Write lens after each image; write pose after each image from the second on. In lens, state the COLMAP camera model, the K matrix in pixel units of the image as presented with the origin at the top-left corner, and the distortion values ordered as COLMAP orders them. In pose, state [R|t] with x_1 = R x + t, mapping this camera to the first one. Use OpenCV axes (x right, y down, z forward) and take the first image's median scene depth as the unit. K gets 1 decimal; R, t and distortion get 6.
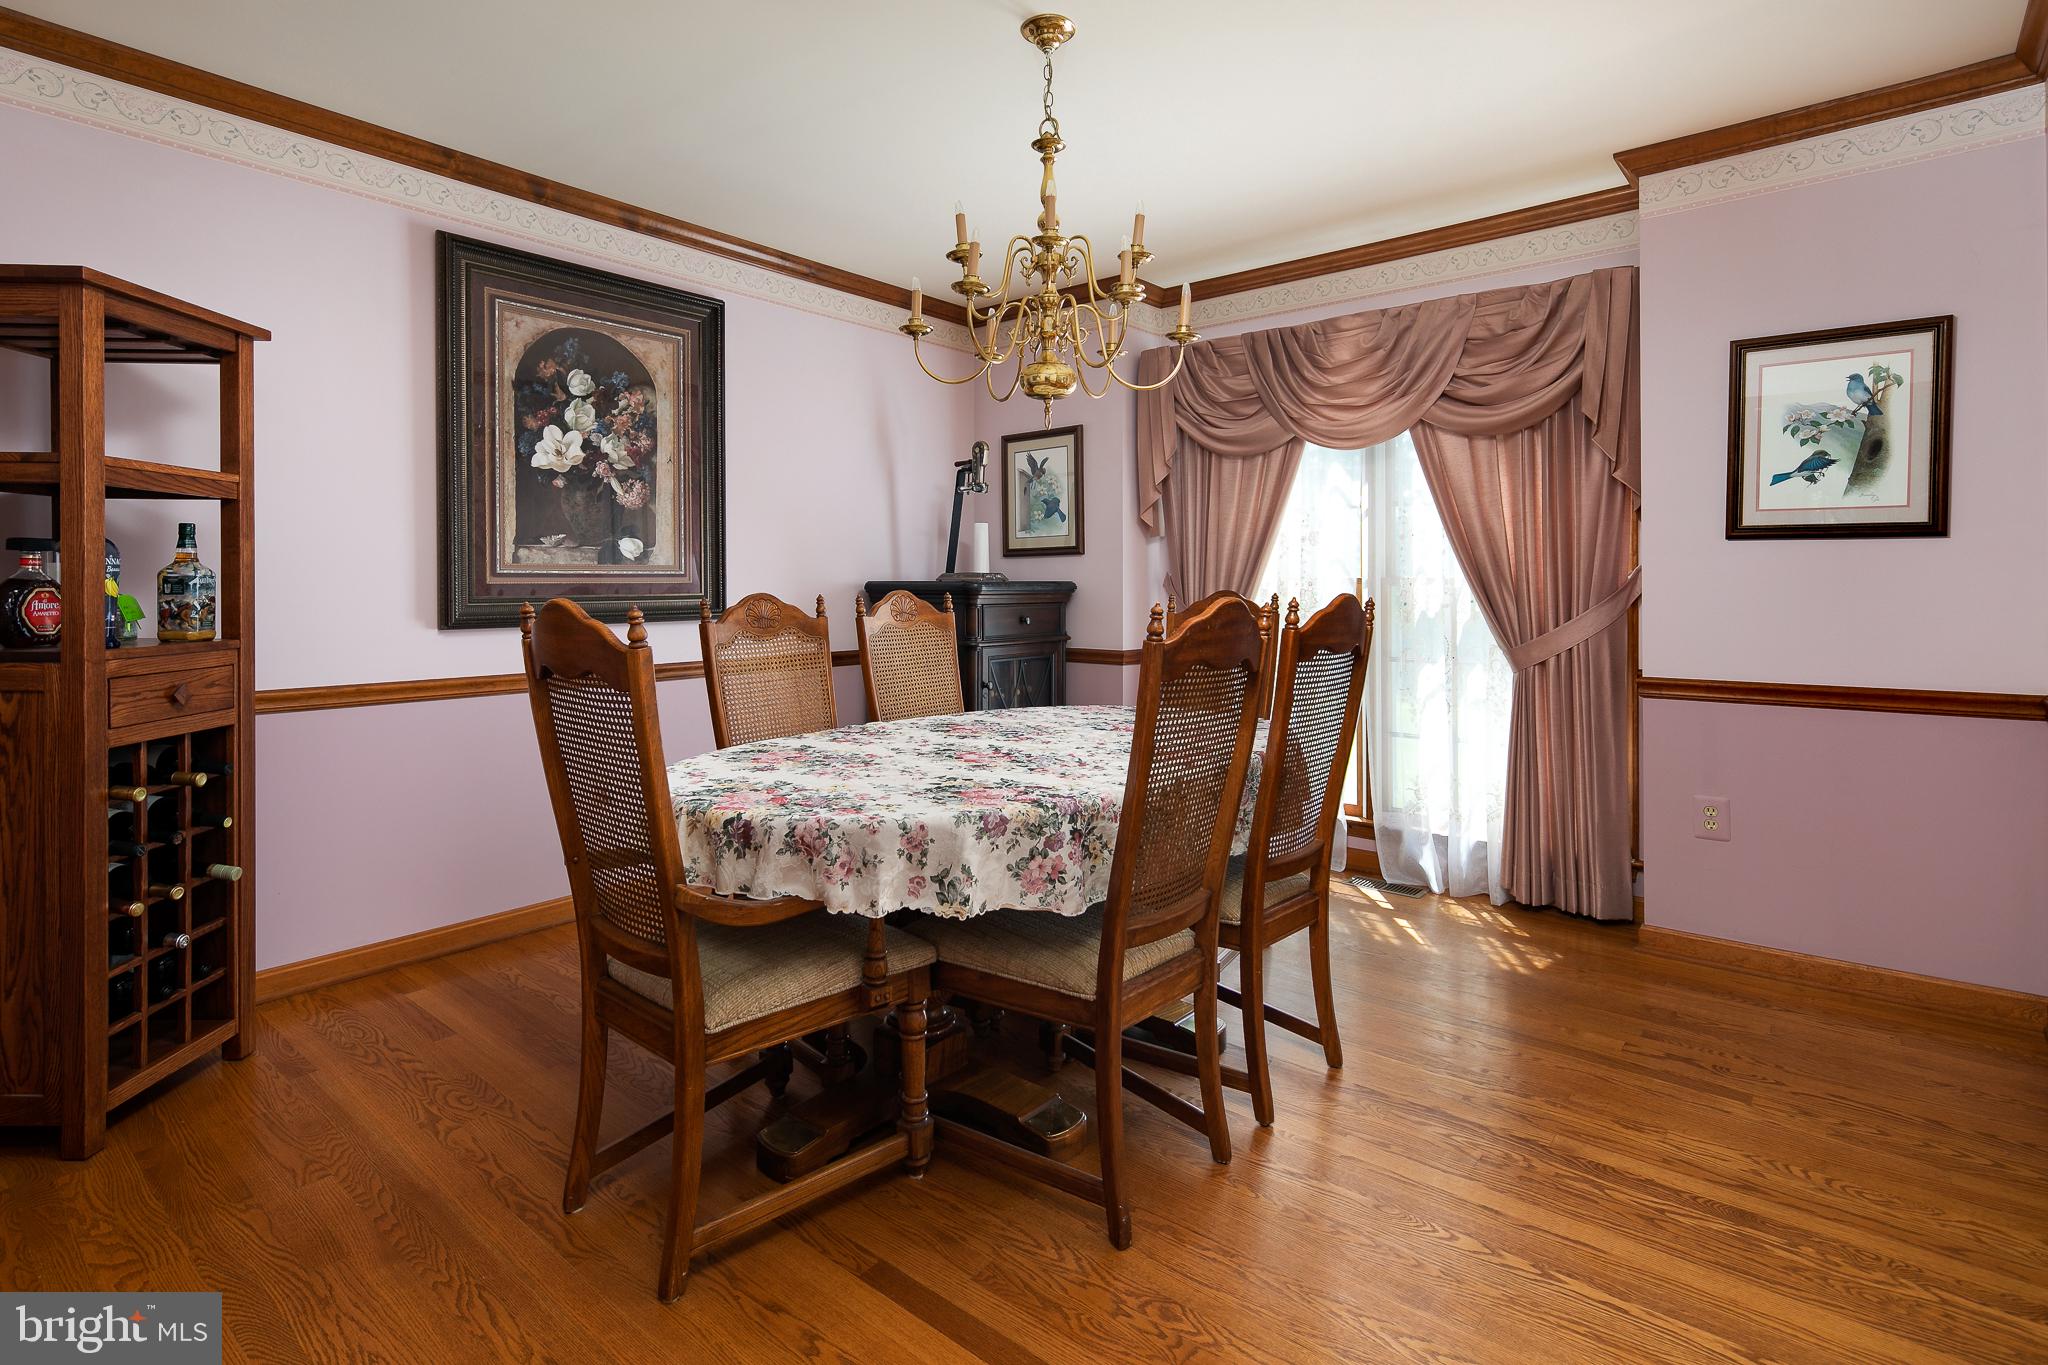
lens RADIAL K [[992.2, 0, 1000.7], [0, 992.2, 579.5], [0, 0, 1]] dist [0.003534, -0.004020]
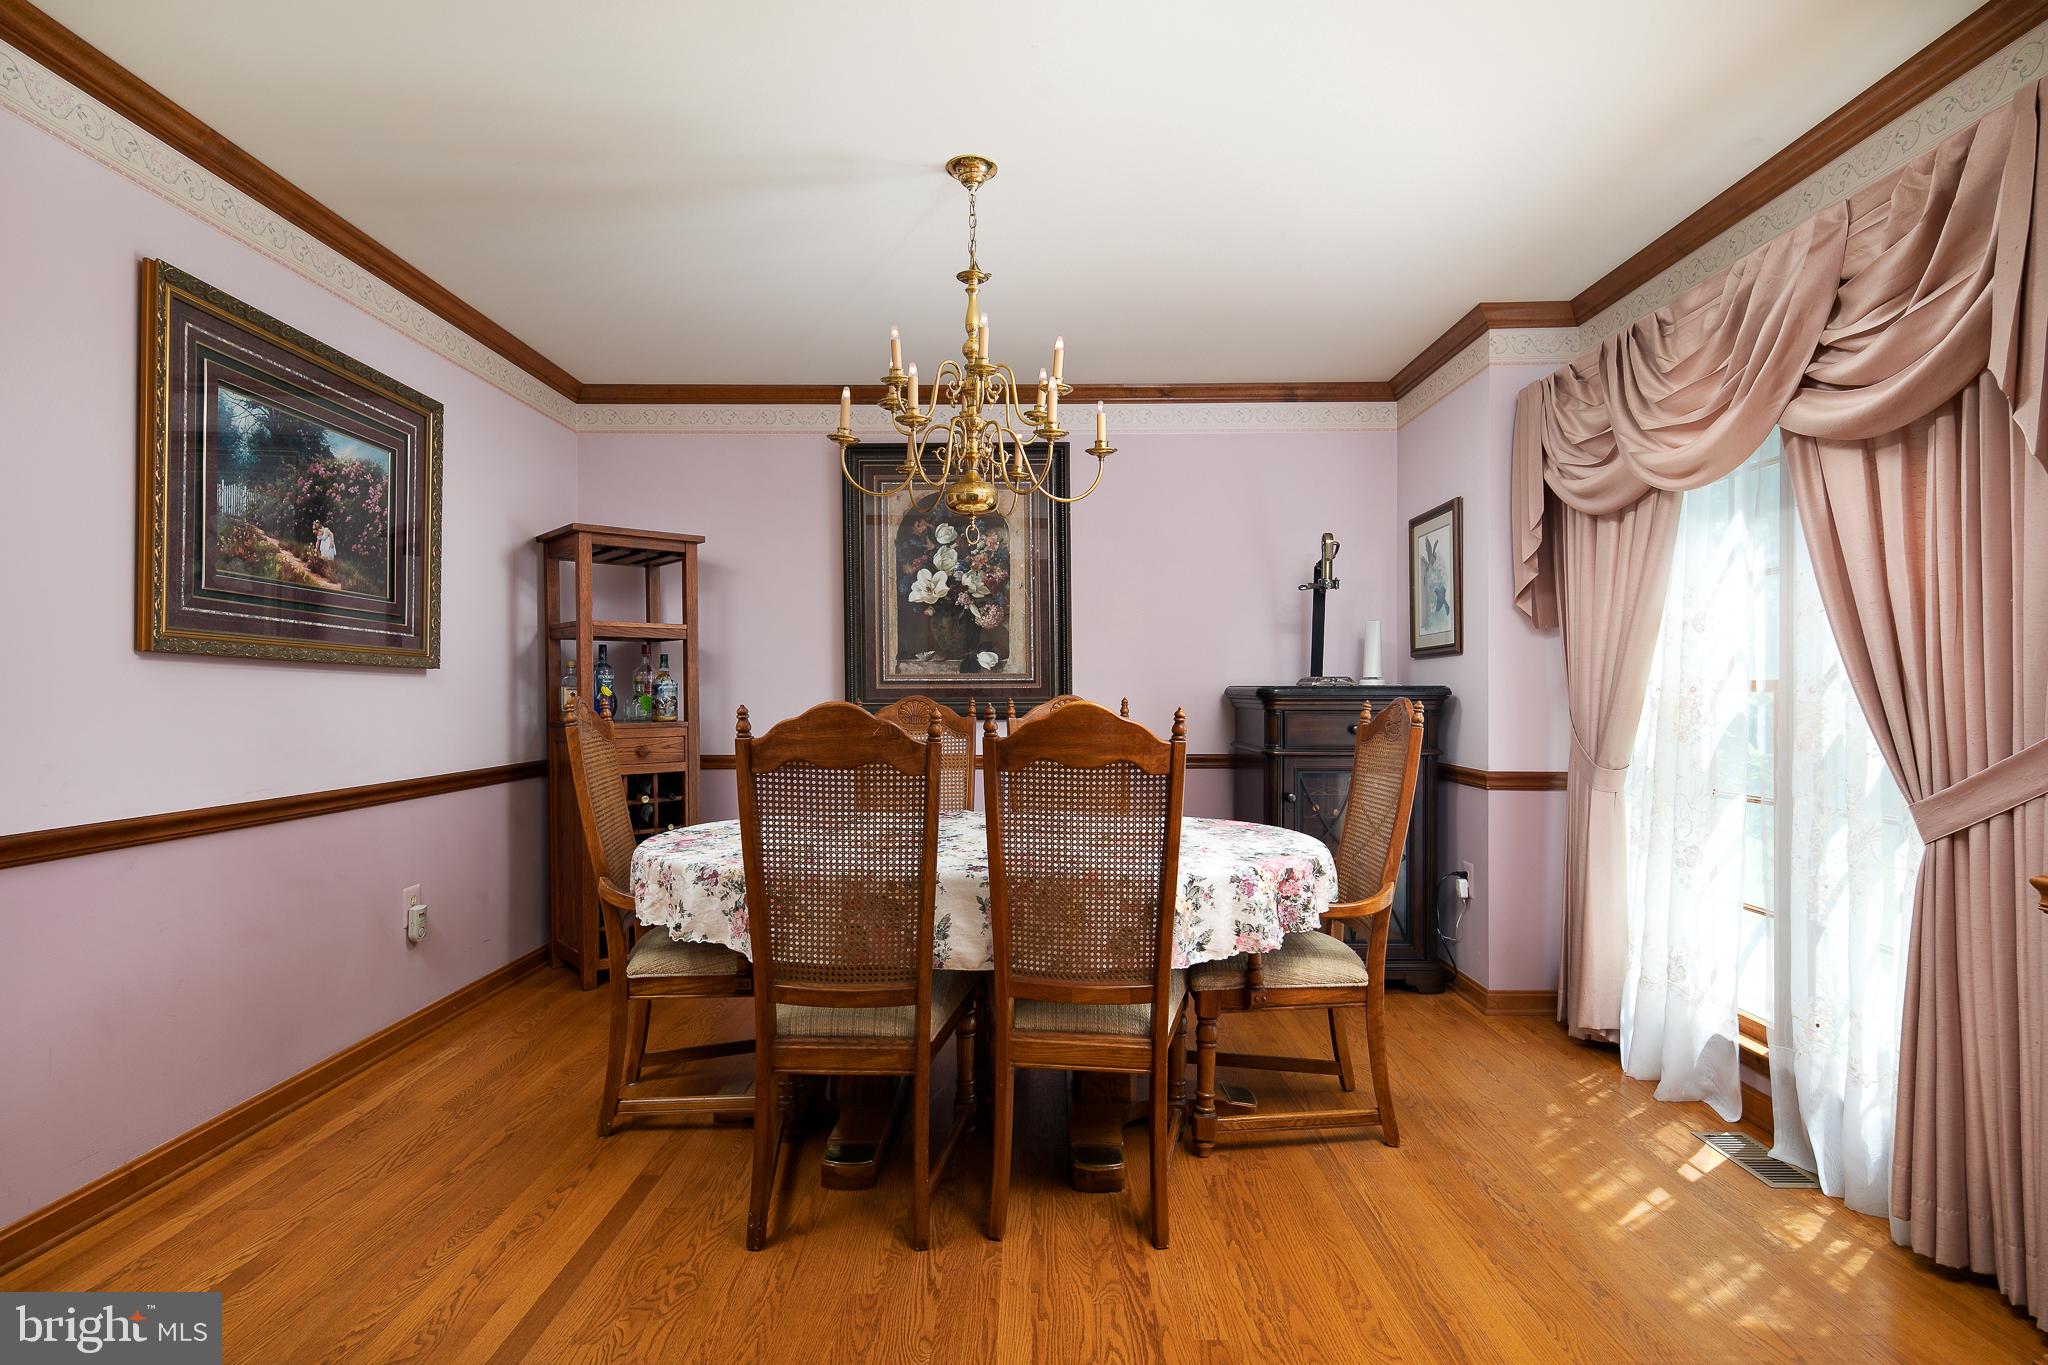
lens RADIAL K [[992.2, 0, 1022.4], [0, 992.2, 685.5], [0, 0, 1]] dist [0.003534, -0.004020]
pose [[0.641700, -0.001479, -0.766954, 0.625291], [0.004235, 0.999990, 0.001615, -0.001412], [0.766944, -0.004284, 0.641700, 0.241798]]
